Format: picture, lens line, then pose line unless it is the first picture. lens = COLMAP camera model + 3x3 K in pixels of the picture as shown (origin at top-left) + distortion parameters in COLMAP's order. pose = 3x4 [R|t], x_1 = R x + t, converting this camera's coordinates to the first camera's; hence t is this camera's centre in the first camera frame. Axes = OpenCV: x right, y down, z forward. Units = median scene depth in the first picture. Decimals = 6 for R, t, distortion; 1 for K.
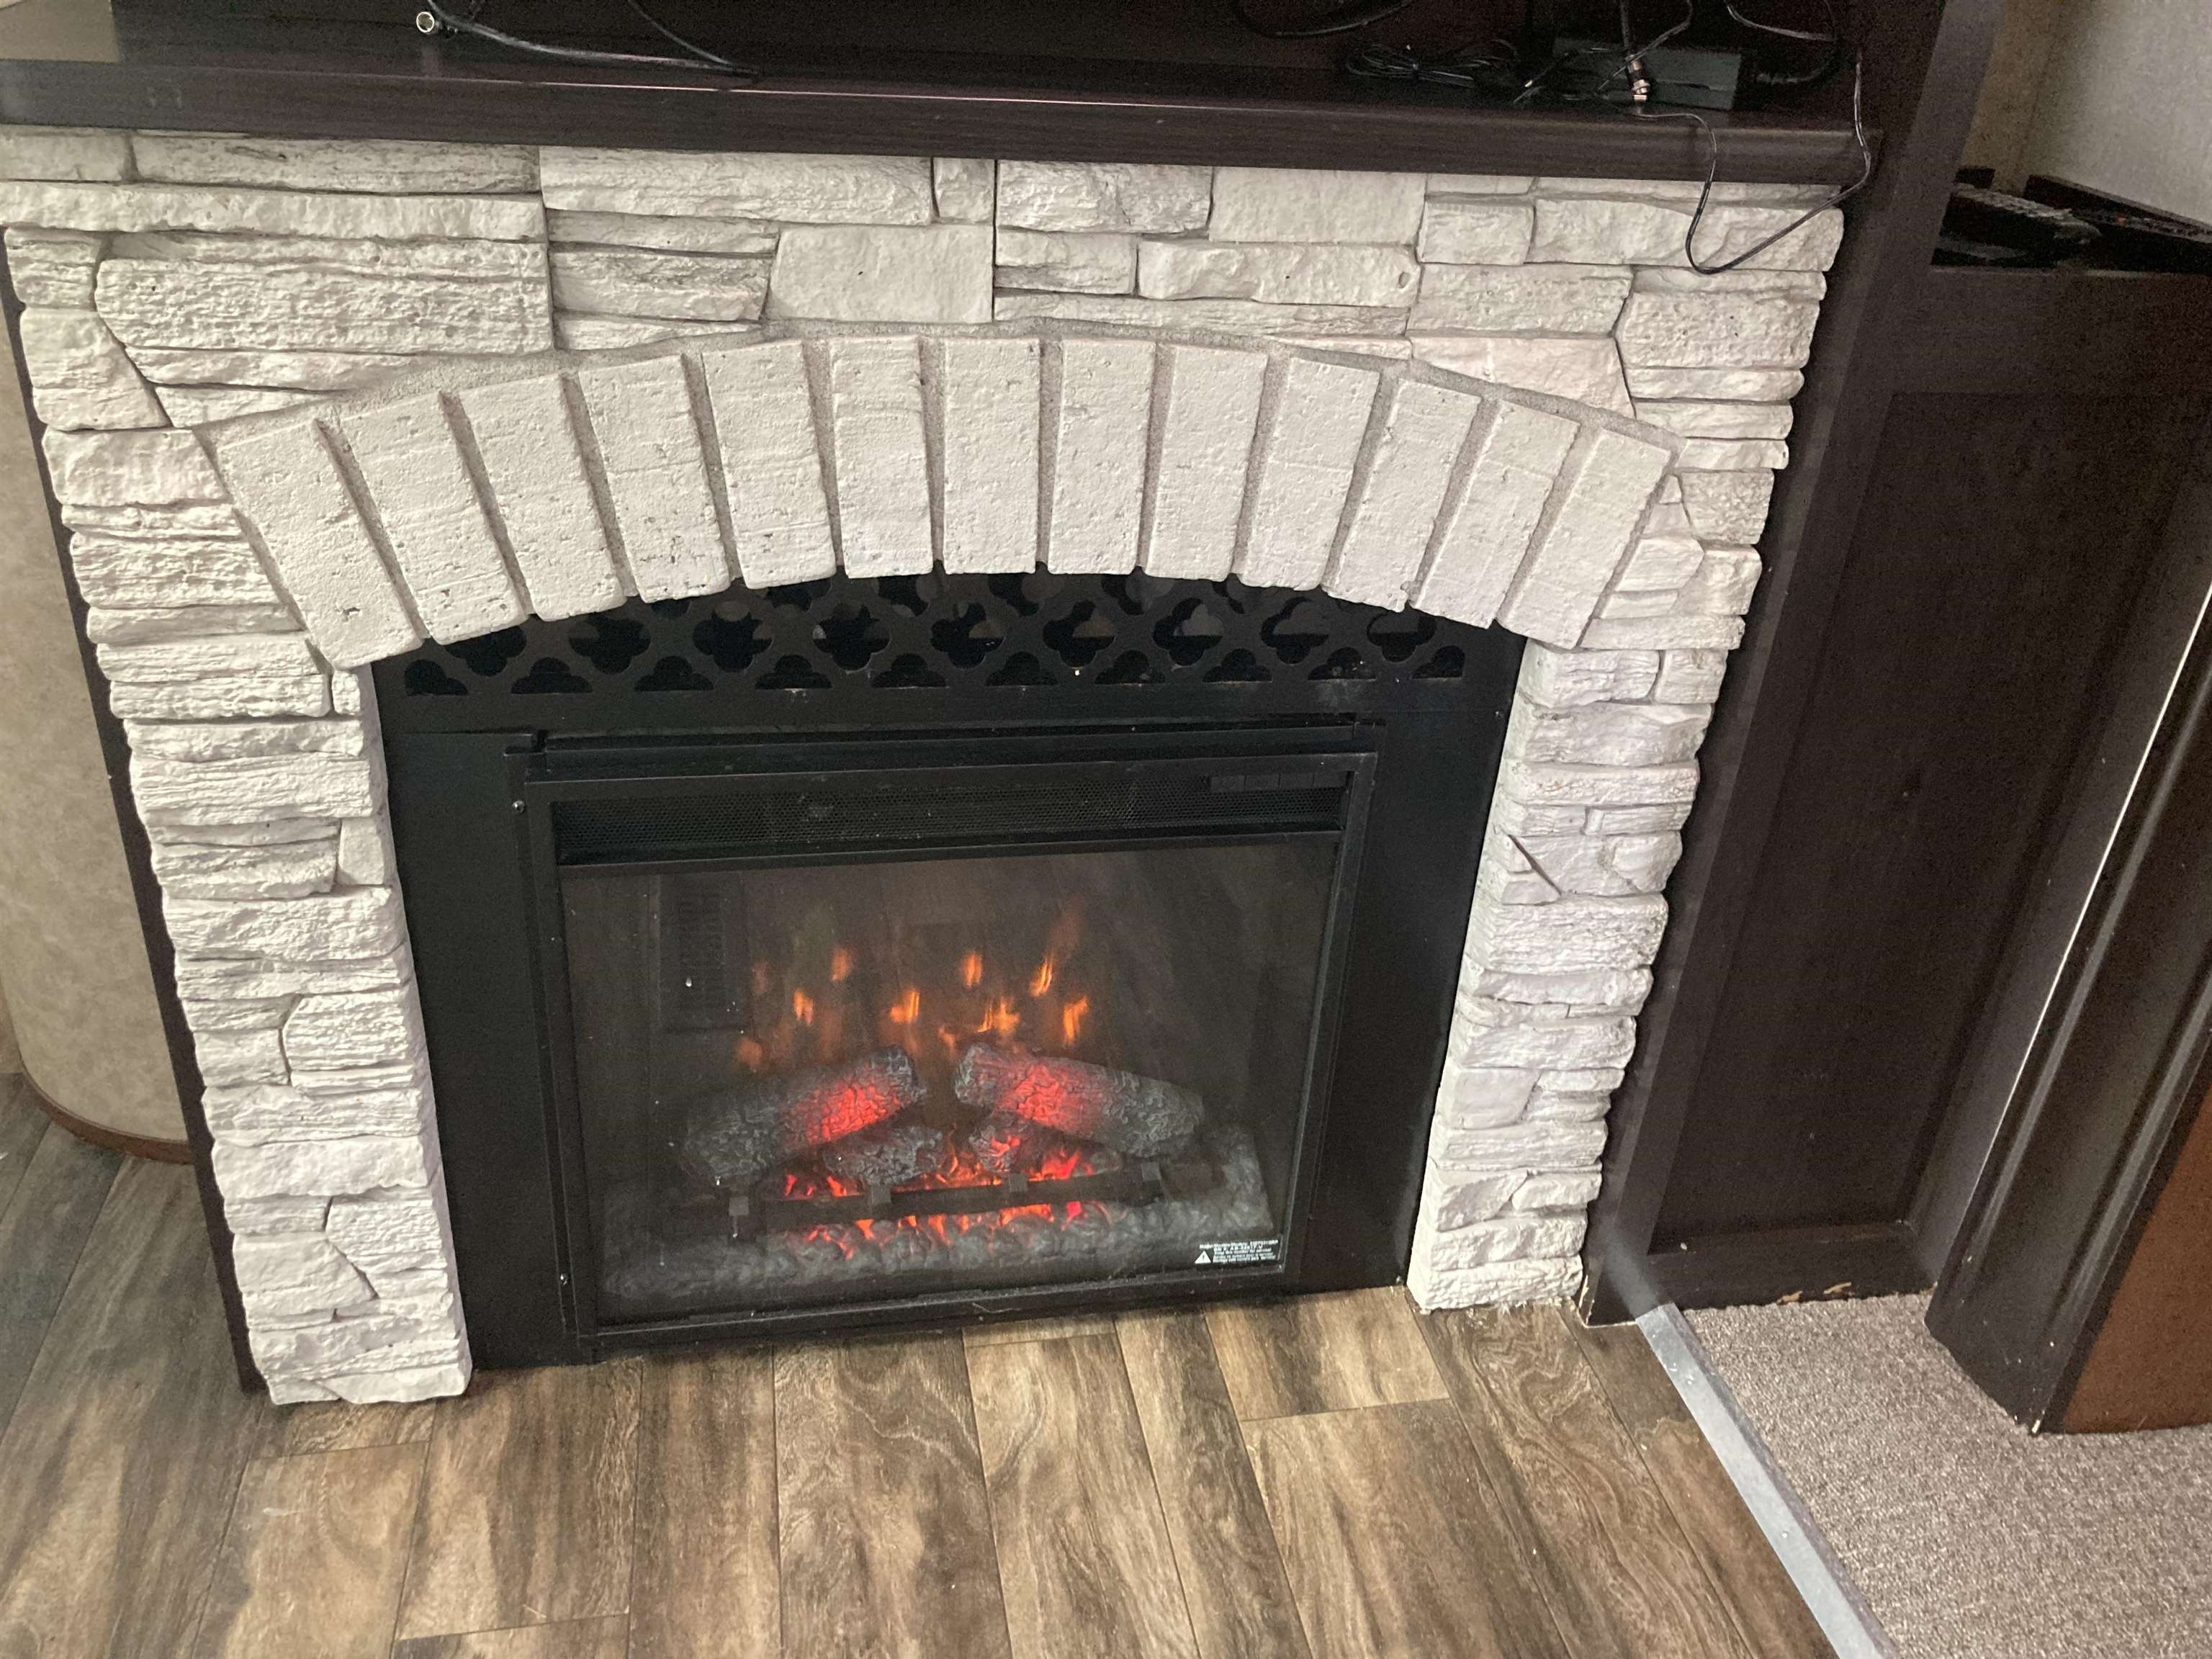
lens RADIAL K [[1807.3, 0, 1101.1], [0, 1807.3, 804.2], [0, 0, 1]] dist [0.032583, -0.051910]
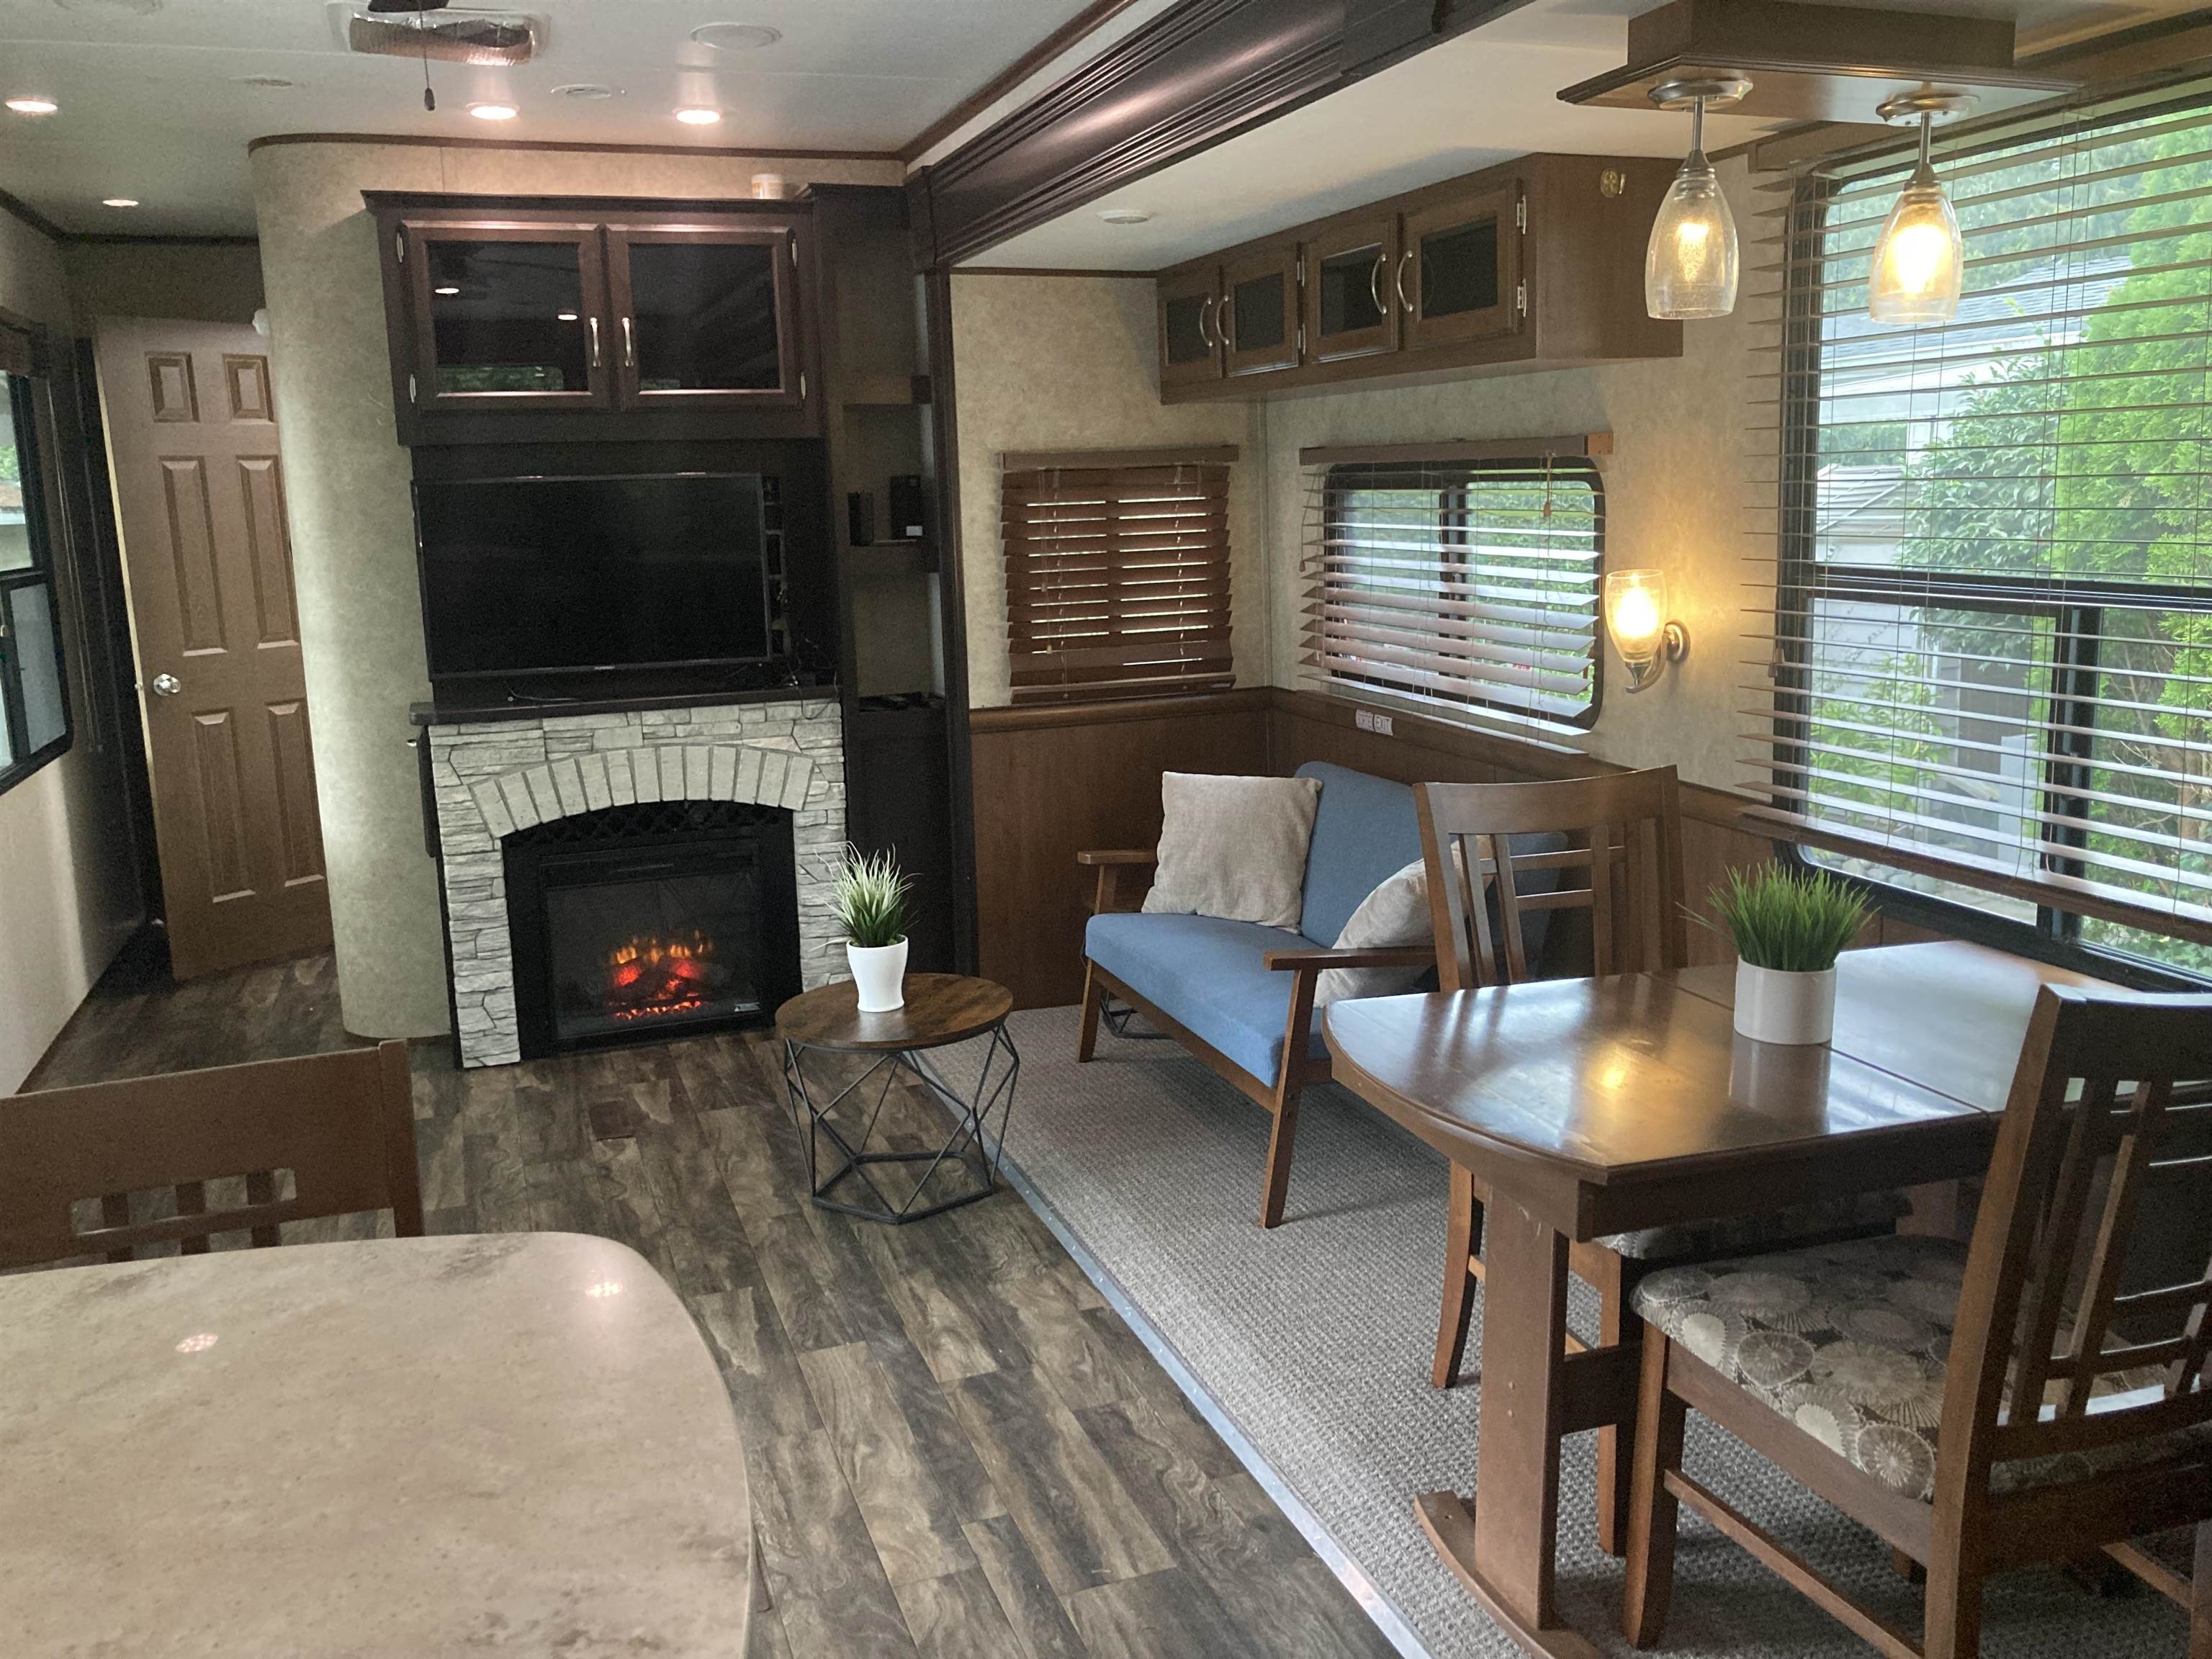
lens RADIAL K [[1785.9, 0, 1129.8], [0, 1785.9, 807.4], [0, 0, 1]] dist [0.014356, -0.005843]
pose [[0.980684, -0.118683, 0.155475, 0.393876], [0.160192, 0.943446, -0.290257, 1.290140], [-0.112234, 0.309556, 0.944234, -3.108965]]
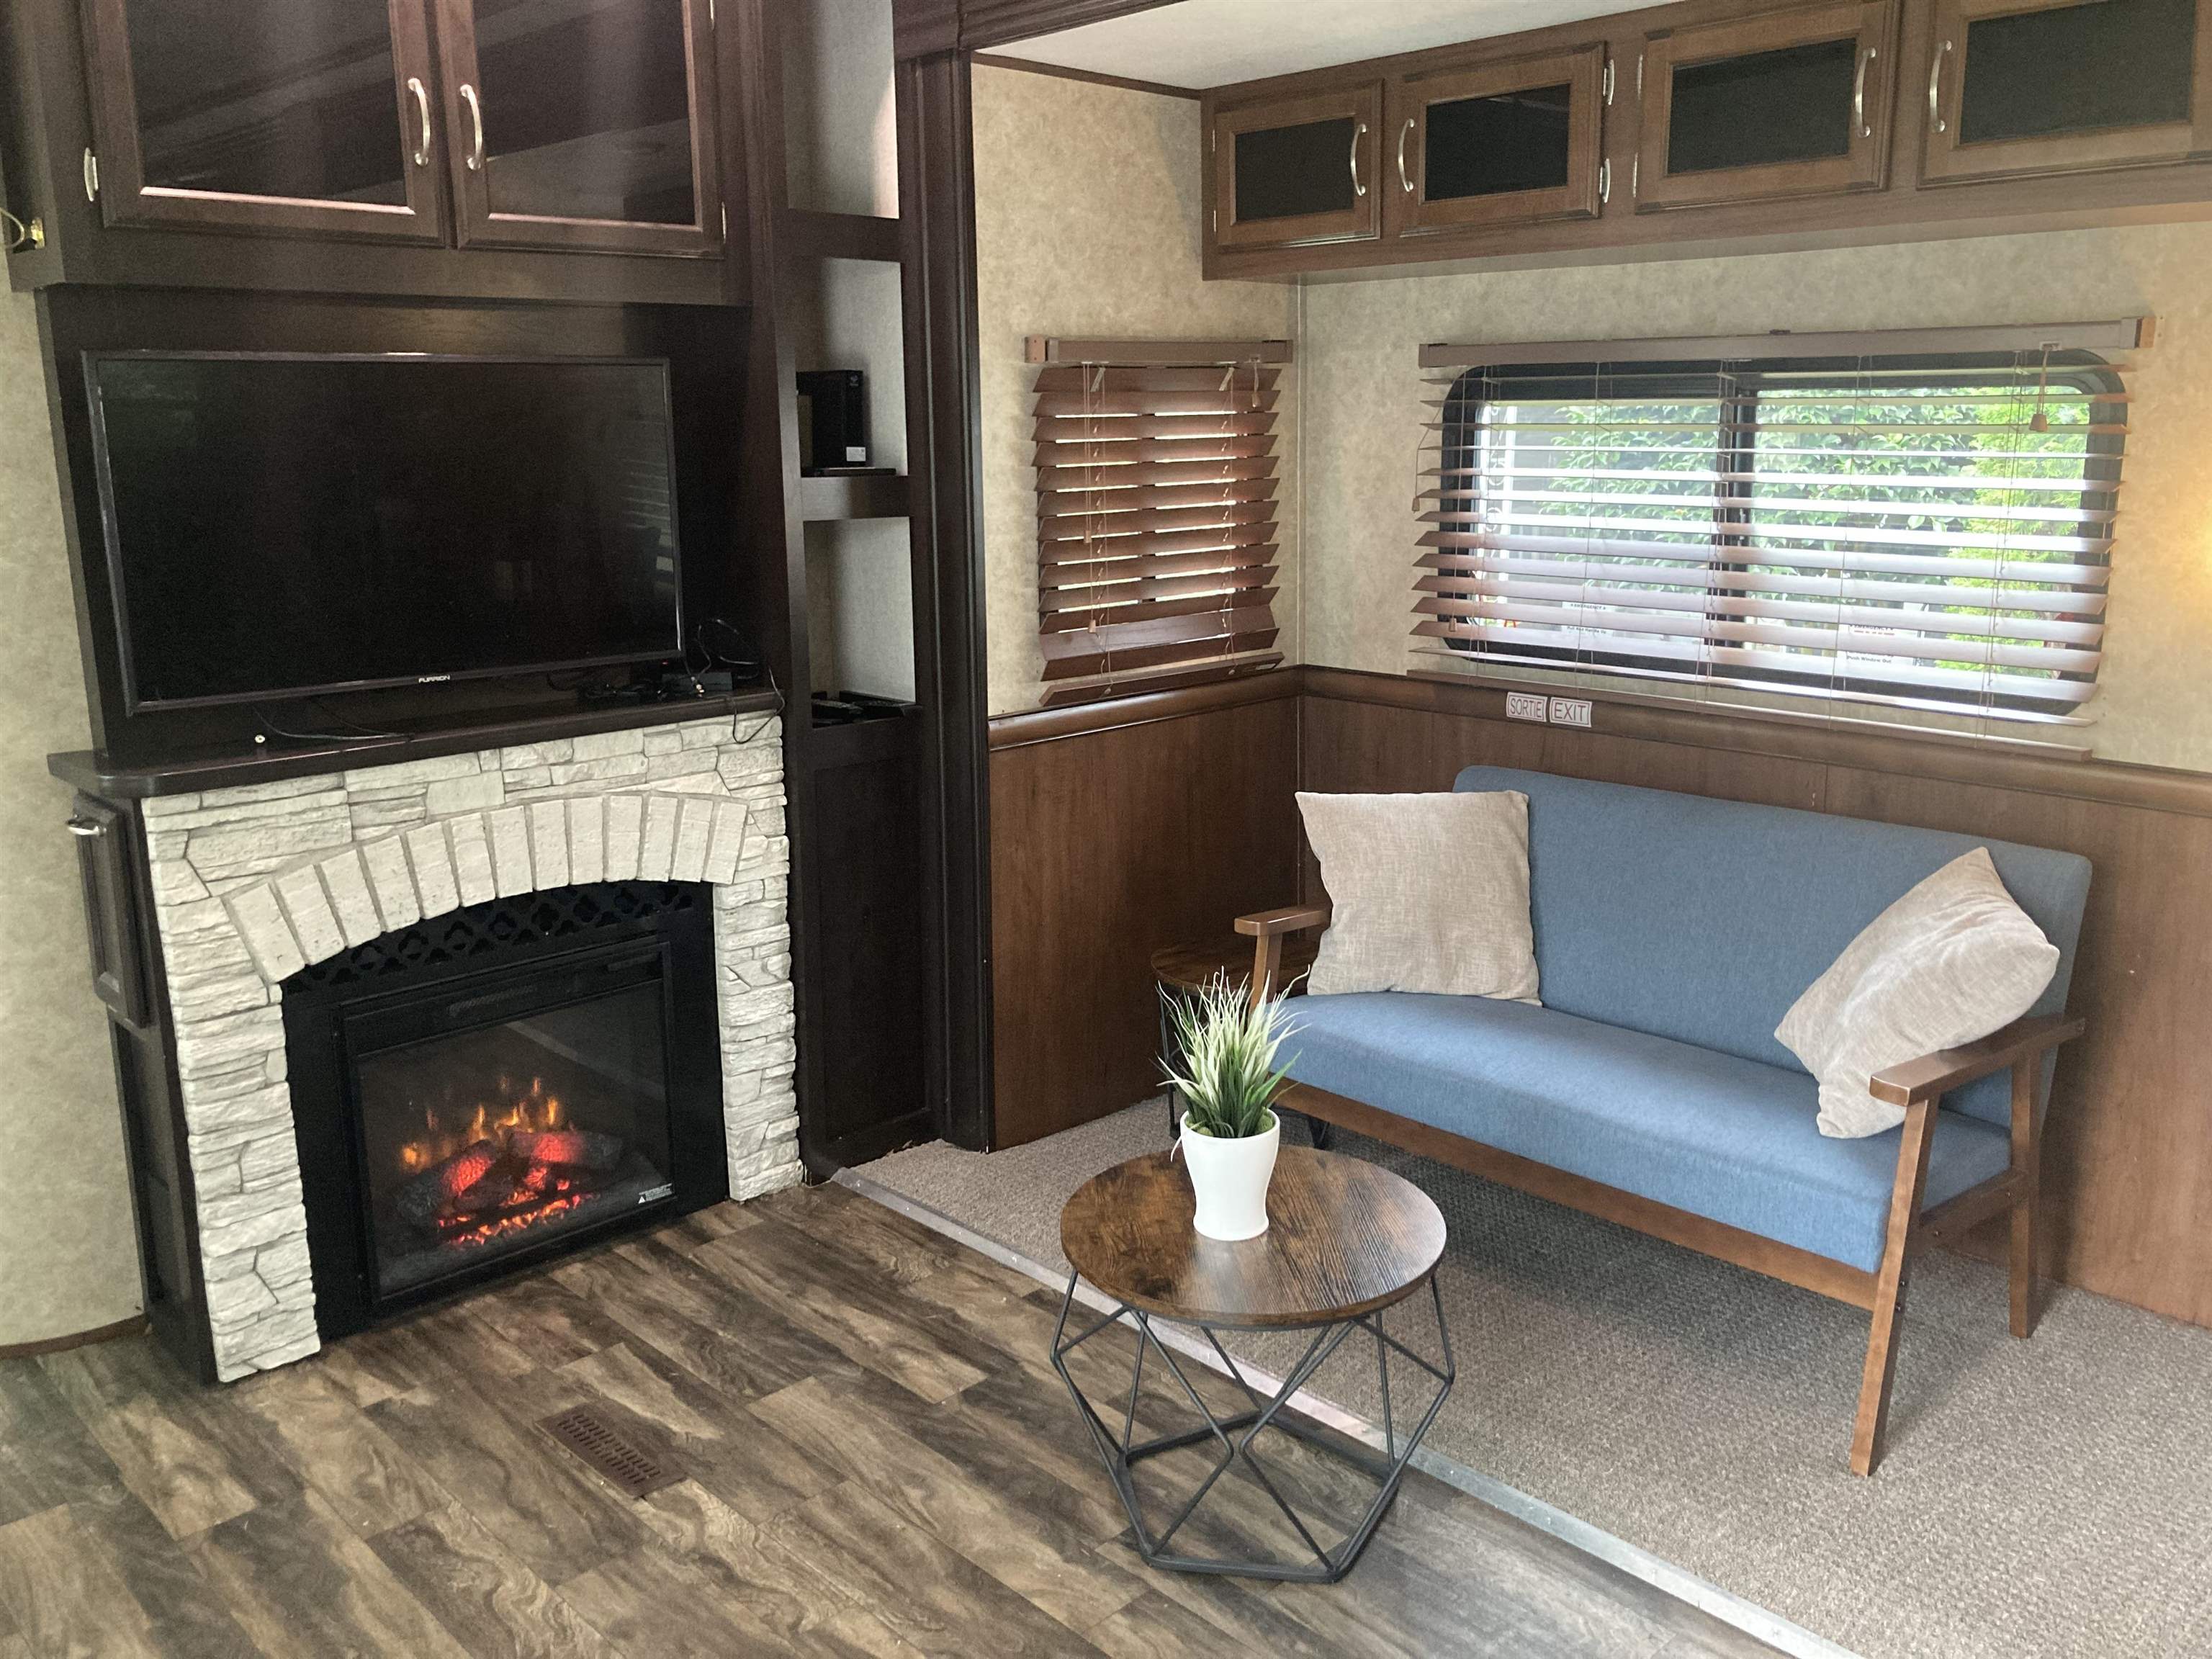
lens RADIAL K [[1807.3, 0, 1101.1], [0, 1807.3, 804.2], [0, 0, 1]] dist [0.032583, -0.051910]
pose [[0.834943, -0.187138, 0.517542, -0.689318], [0.314675, 0.933854, -0.169989, 0.460916], [-0.451498, 0.304789, 0.838602, -1.621635]]
